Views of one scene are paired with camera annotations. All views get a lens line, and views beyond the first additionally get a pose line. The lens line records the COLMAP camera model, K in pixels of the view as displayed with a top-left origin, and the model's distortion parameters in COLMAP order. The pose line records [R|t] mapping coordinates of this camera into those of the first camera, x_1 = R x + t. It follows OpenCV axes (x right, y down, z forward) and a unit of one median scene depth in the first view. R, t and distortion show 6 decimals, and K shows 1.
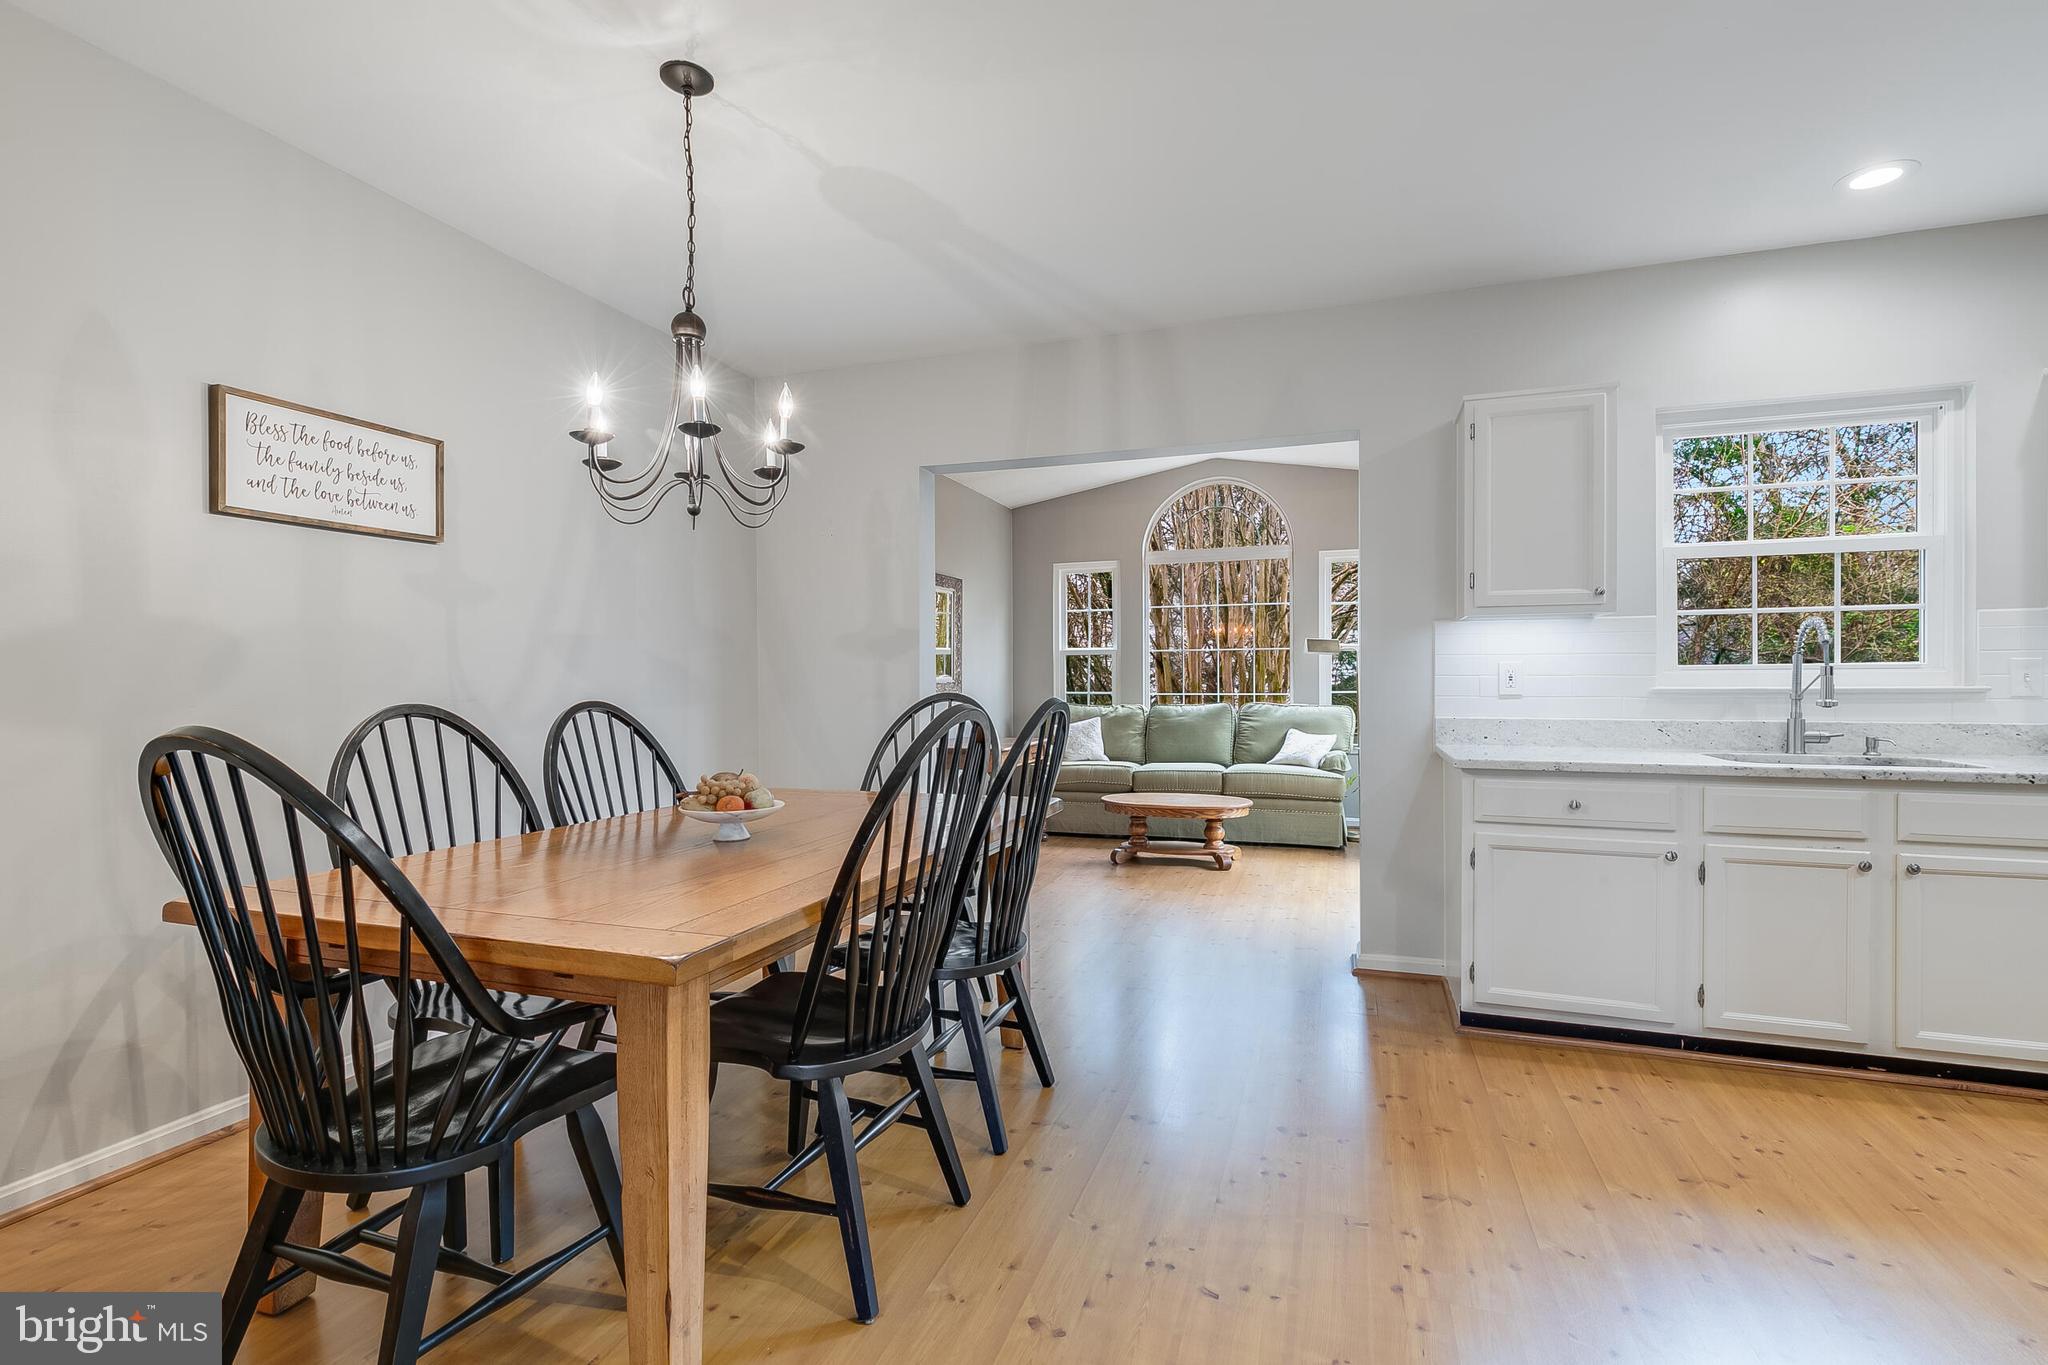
lens RADIAL K [[915.8, 0, 1024.0], [0, 915.8, 682.5], [0, 0, 1]] dist [0.005072, 0.000327]
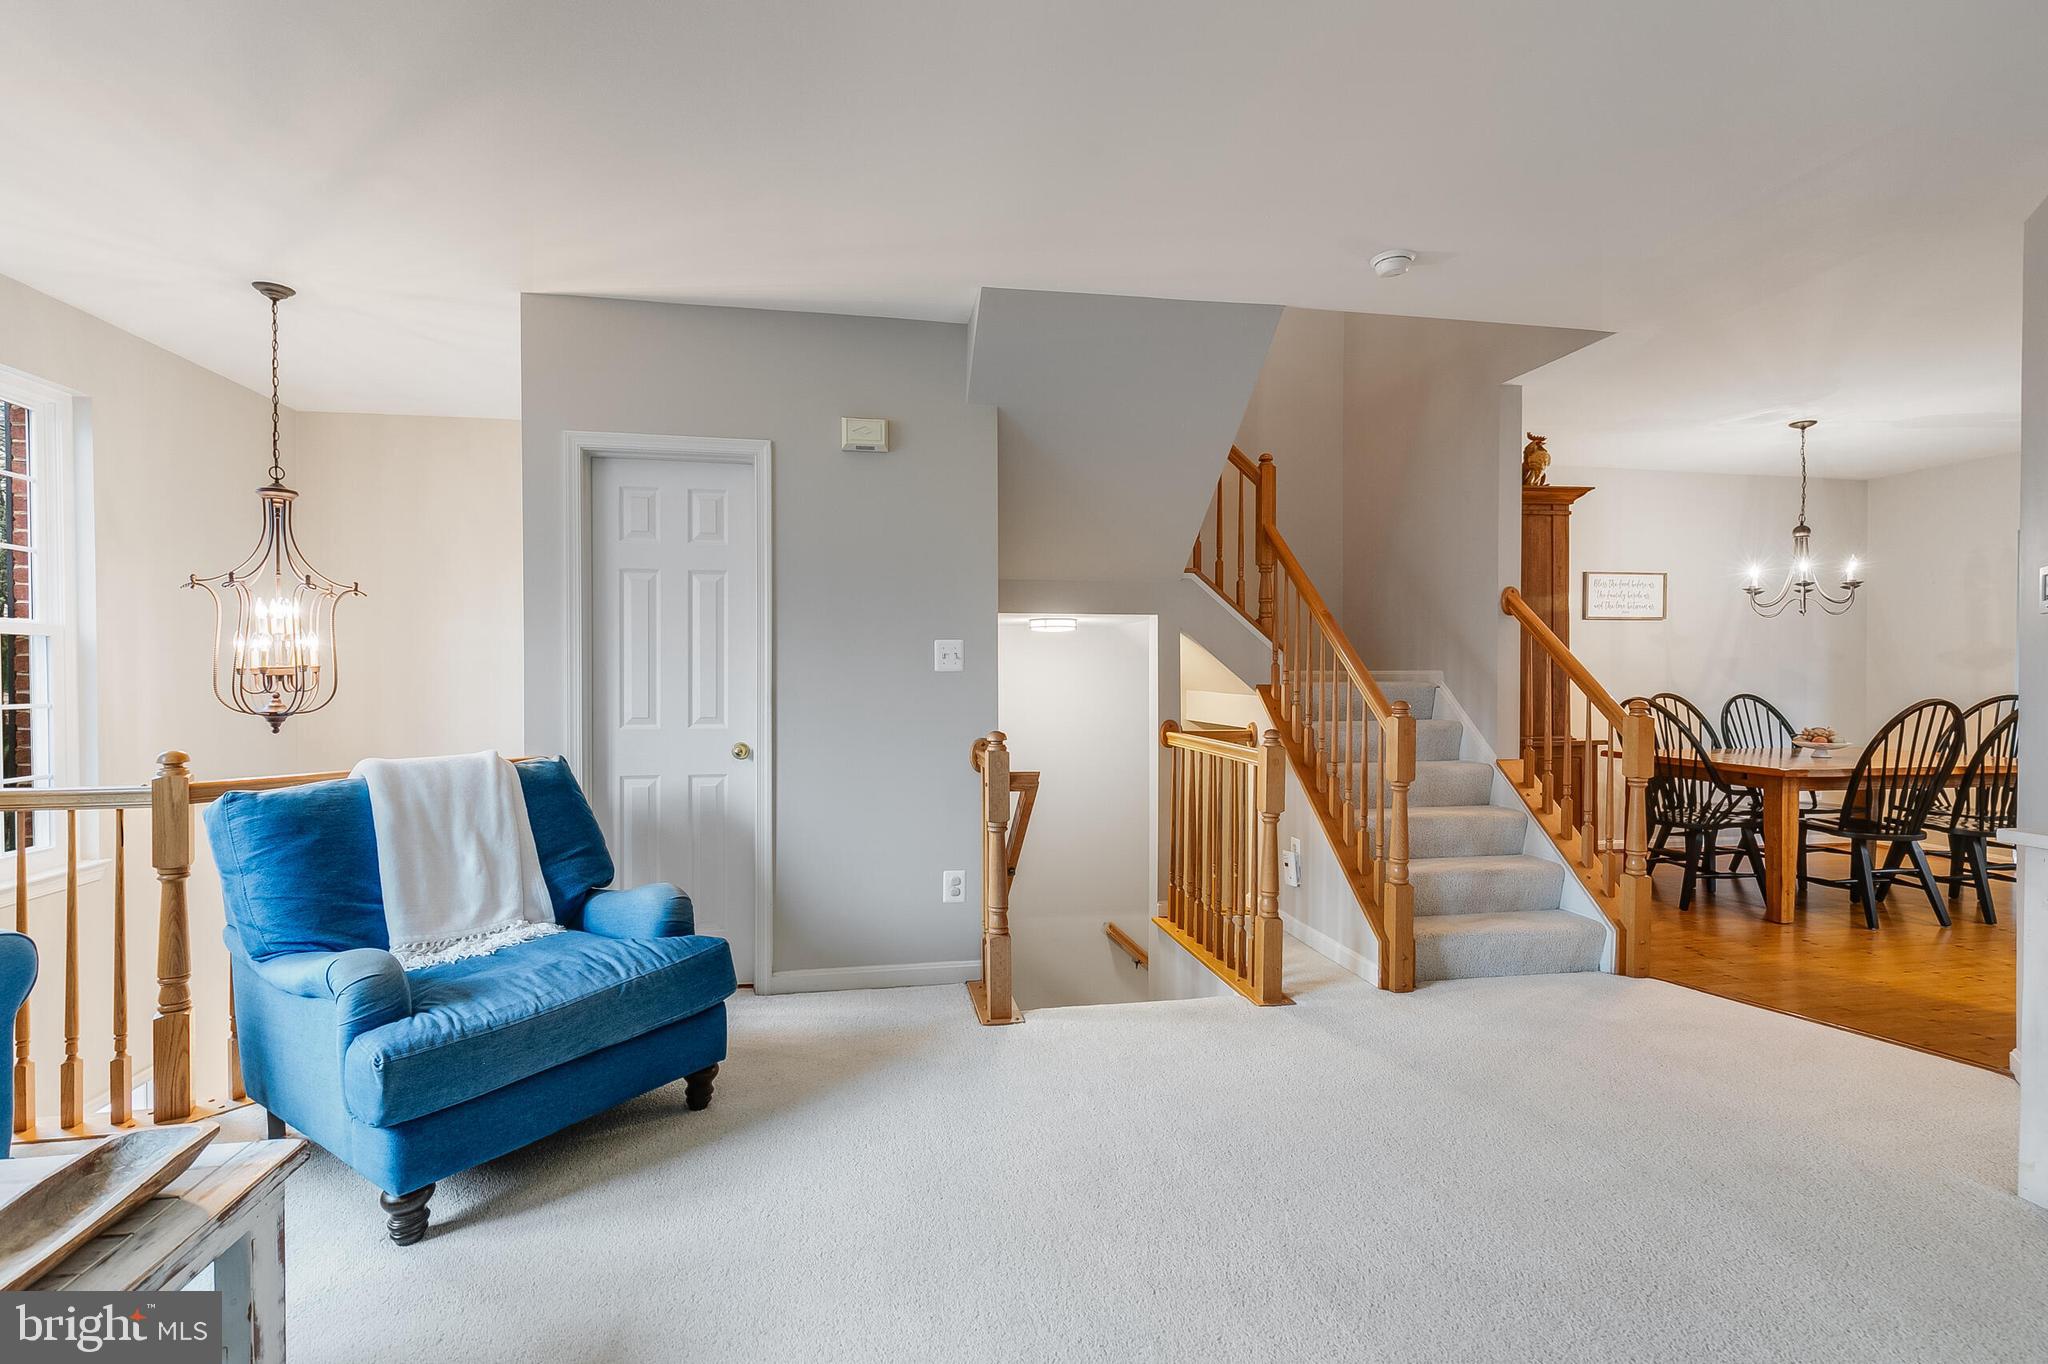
lens RADIAL K [[923.4, 0, 1024.0], [0, 923.4, 682.0], [0, 0, 1]] dist [0.004298, -0.000265]
pose [[0.478250, 0.014635, -0.878102, 0.305146], [-0.008872, 0.999891, 0.011833, -0.008664], [0.878179, 0.002131, 0.478327, -0.744100]]
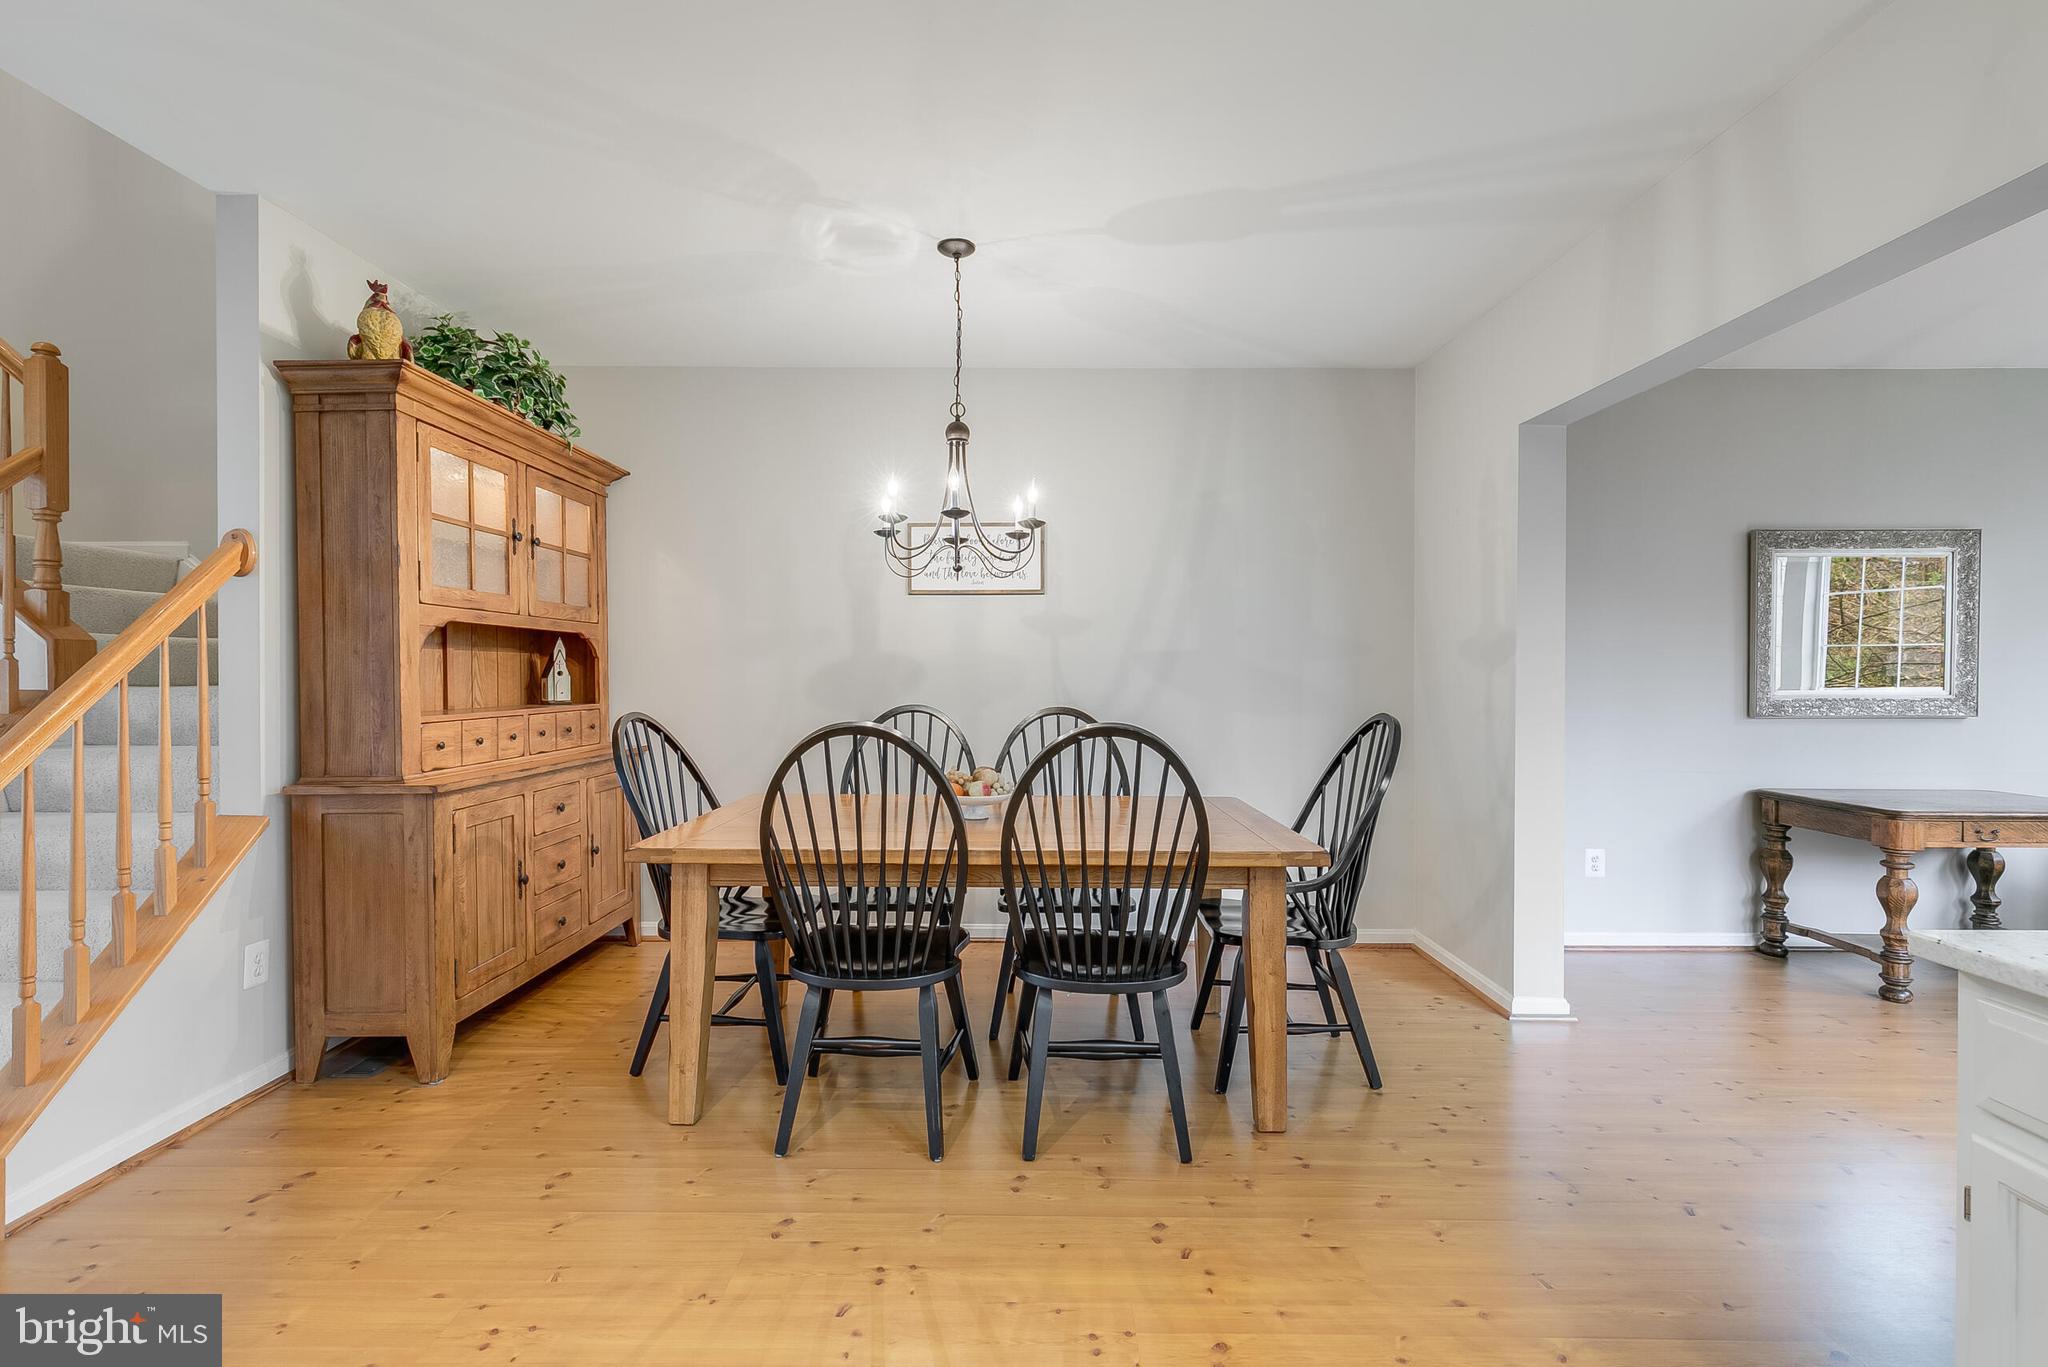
lens RADIAL K [[945.4, 0, 1017.0], [0, 945.4, 682.5], [0, 0, 1]] dist [0.014687, -0.010401]
pose [[0.317798, 0.008155, -0.948123, 0.362332], [-0.009688, 0.999939, 0.005353, -0.010185], [0.948109, 0.007484, 0.317857, 0.244158]]
